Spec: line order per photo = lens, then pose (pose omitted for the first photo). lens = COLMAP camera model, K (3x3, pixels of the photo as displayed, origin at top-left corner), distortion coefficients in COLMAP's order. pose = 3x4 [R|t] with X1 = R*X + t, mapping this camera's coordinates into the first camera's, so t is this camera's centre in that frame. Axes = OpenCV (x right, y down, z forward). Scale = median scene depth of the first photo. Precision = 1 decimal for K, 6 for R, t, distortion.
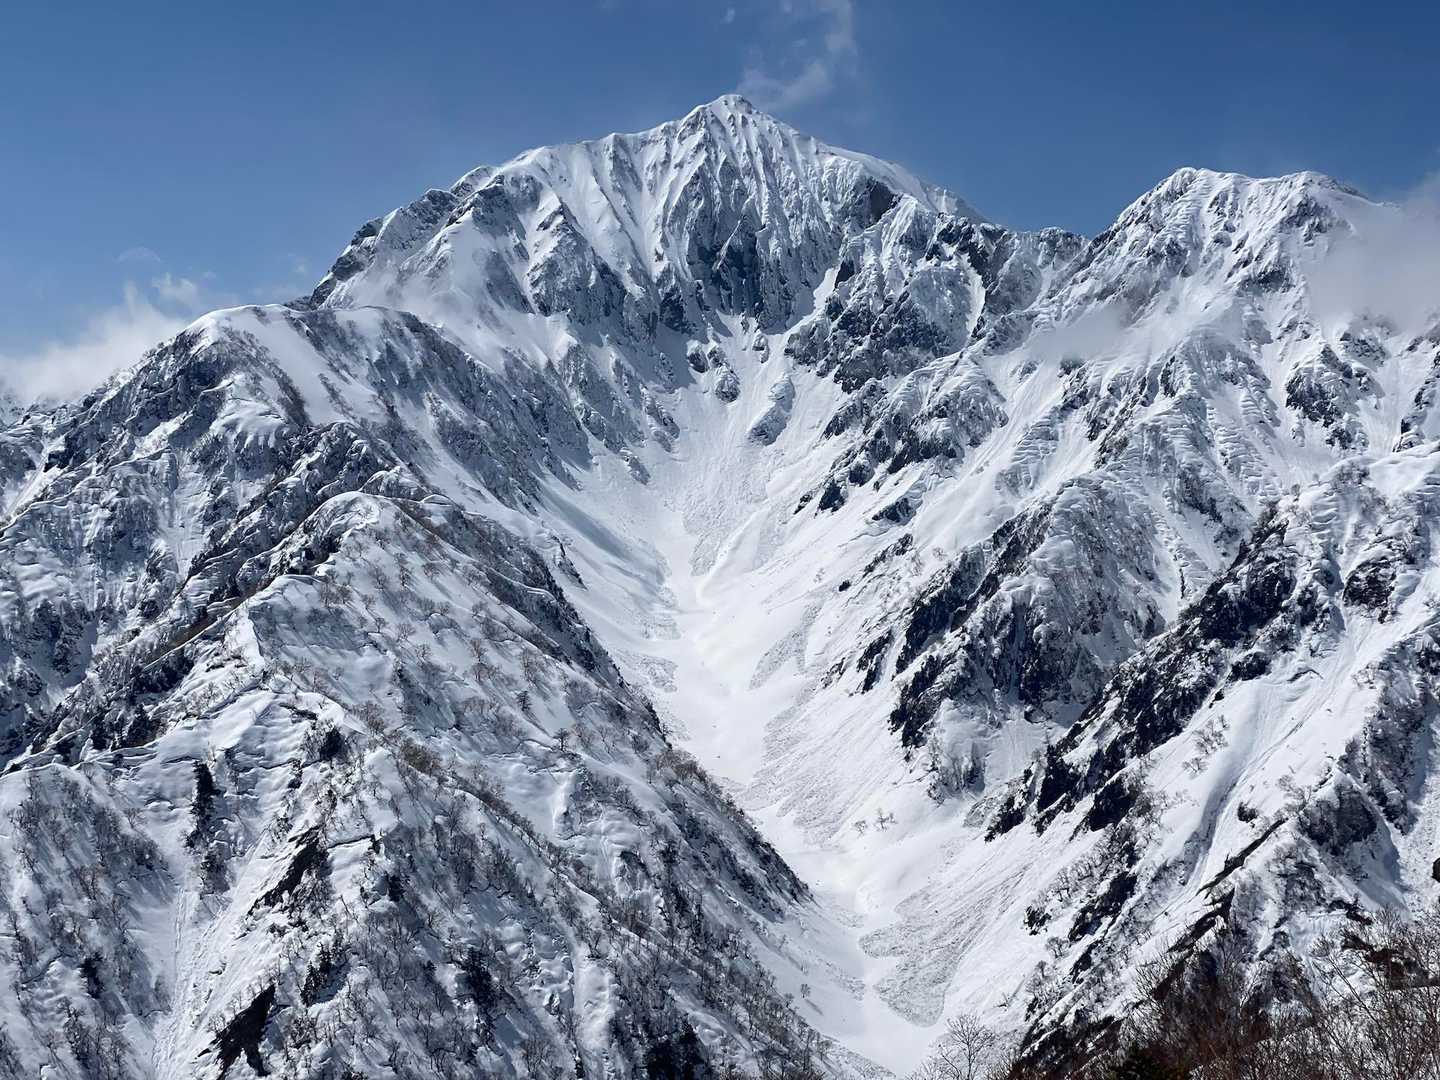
lens RADIAL K [[1997.8, 0, 720.0], [0, 1997.8, 540.0], [0, 0, 1]] dist [0.117333, 0.017286]
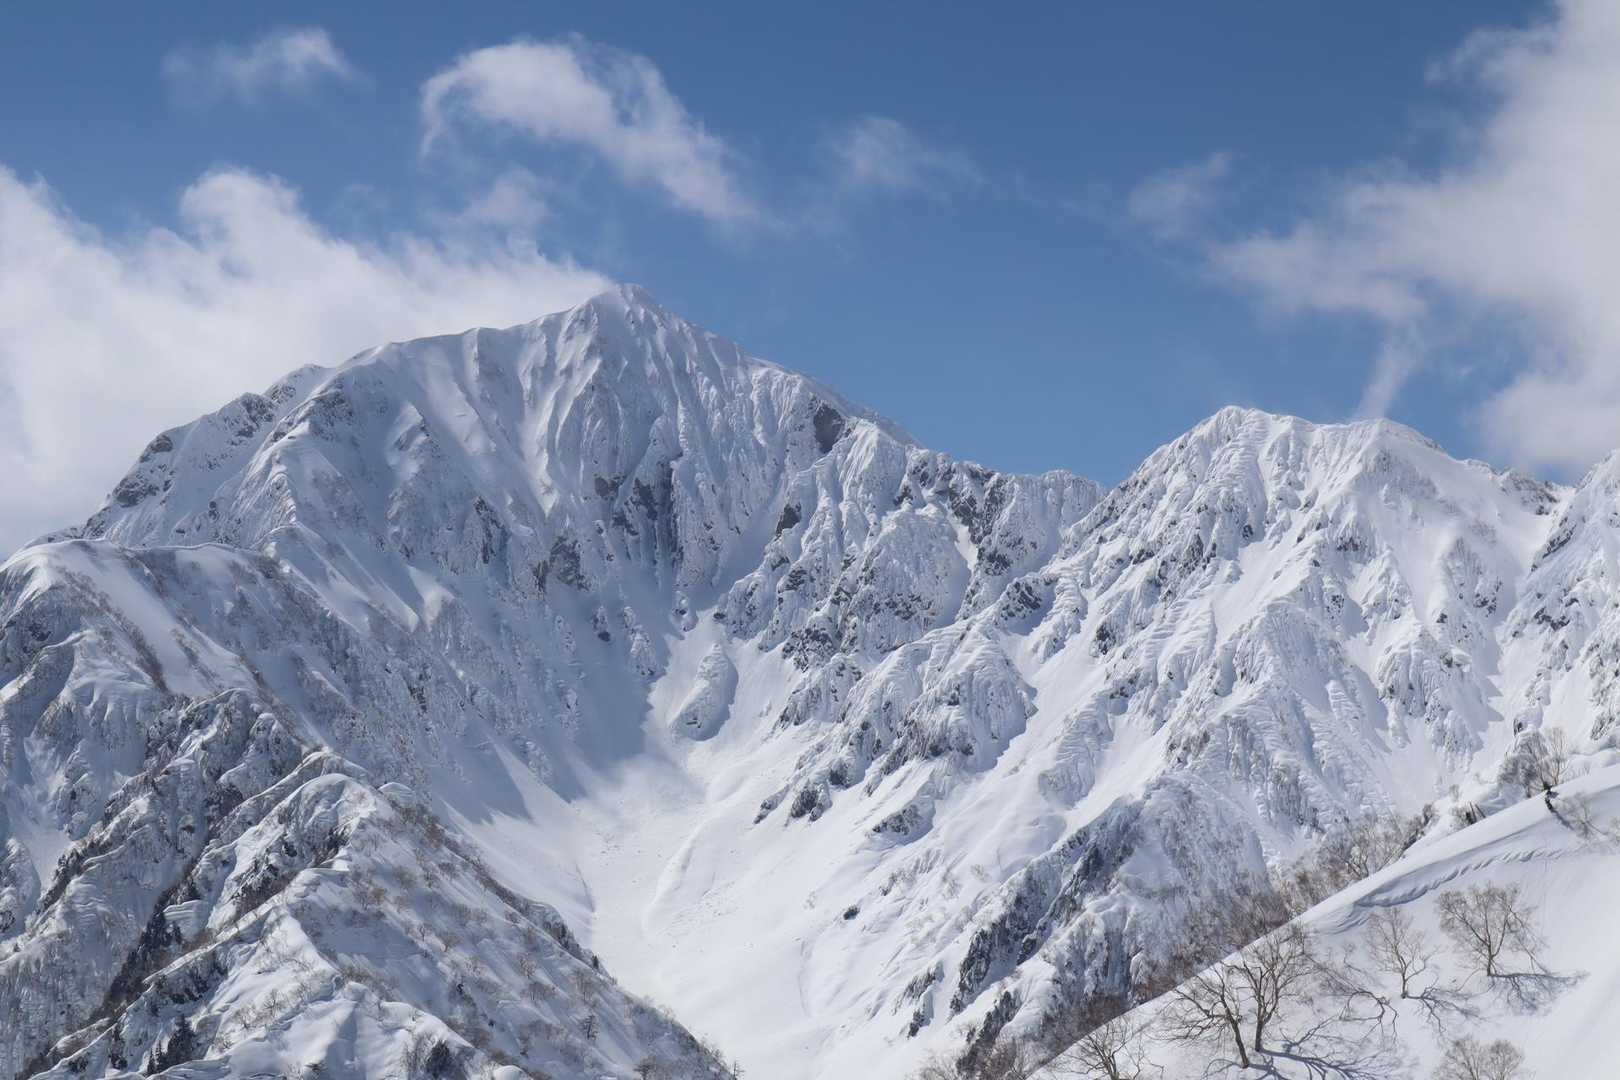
lens RADIAL K [[2899.7, 0, 810.0], [0, 2899.7, 540.0], [0, 0, 1]] dist [-0.142107, -0.203167]
pose [[0.989436, 0.030275, 0.141777, -0.107736], [-0.012793, 0.992370, -0.122631, 0.015121], [-0.144408, 0.119521, 0.982273, -0.120644]]
